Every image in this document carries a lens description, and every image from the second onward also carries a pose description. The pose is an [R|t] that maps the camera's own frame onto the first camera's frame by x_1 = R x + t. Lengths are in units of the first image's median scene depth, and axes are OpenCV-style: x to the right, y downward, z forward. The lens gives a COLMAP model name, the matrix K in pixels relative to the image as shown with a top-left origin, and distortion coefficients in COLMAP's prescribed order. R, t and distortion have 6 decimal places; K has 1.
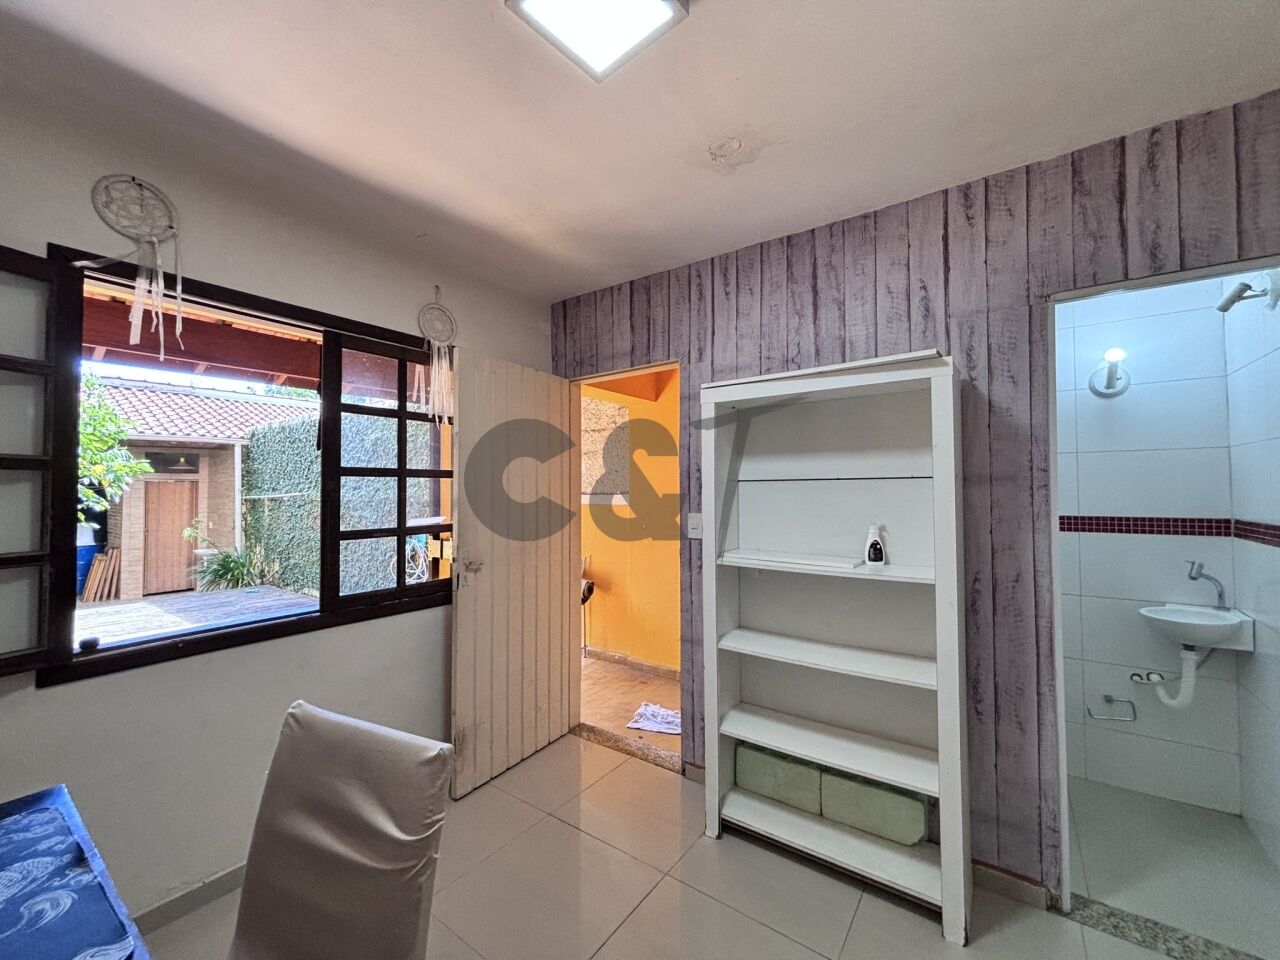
lens RADIAL K [[519.6, 0, 639.6], [0, 519.6, 478.8], [0, 0, 1]] dist [0.004031, 0.000501]
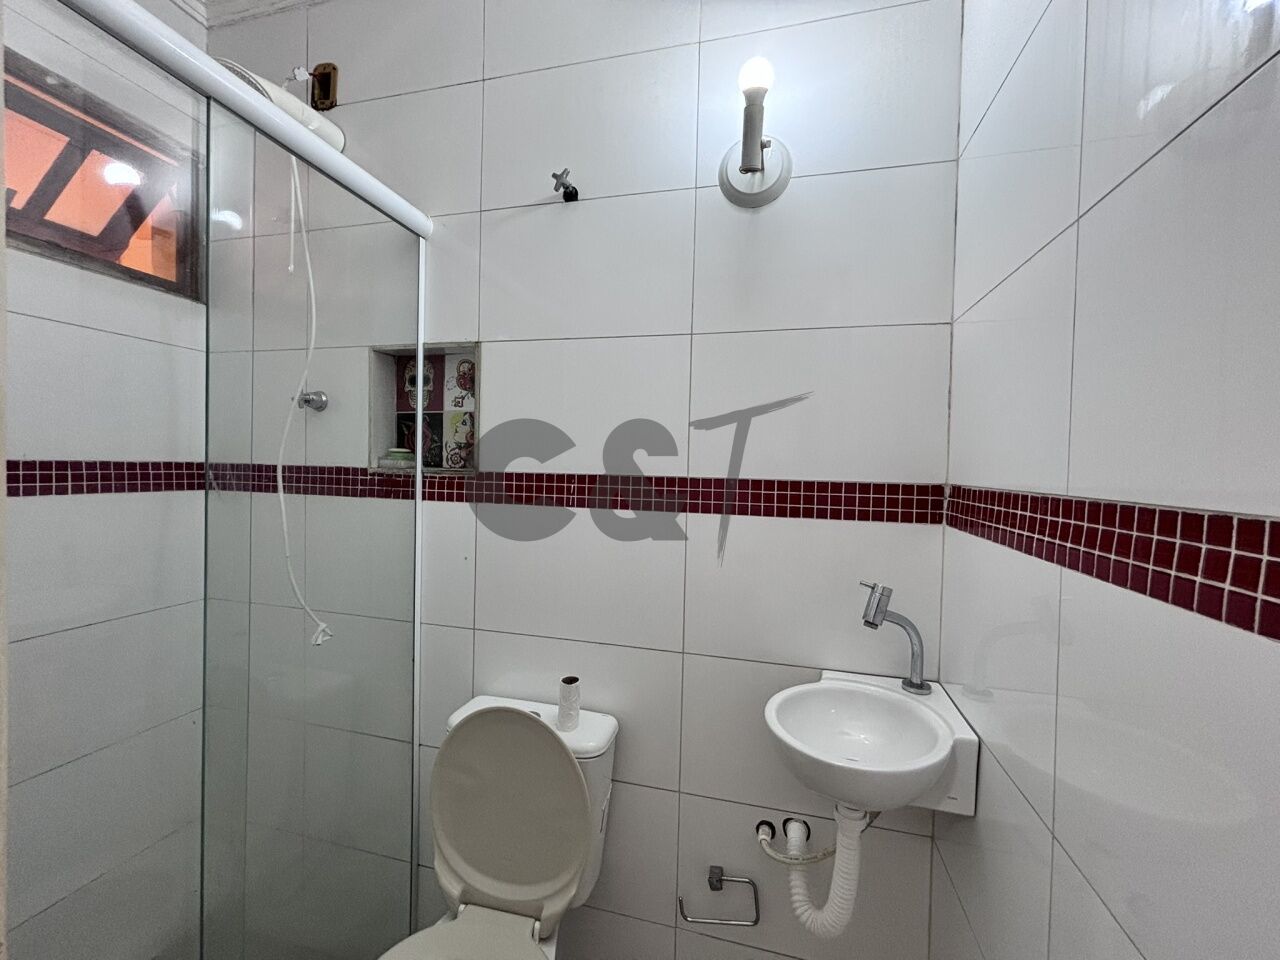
lens RADIAL K [[519.6, 0, 639.6], [0, 519.6, 482.7], [0, 0, 1]] dist [0.004031, 0.000501]
pose [[0.929208, 0.015630, 0.369227, 0.729132], [-0.037381, 0.997956, 0.051830, 0.061826], [-0.367662, -0.061963, 0.927893, 0.686346]]
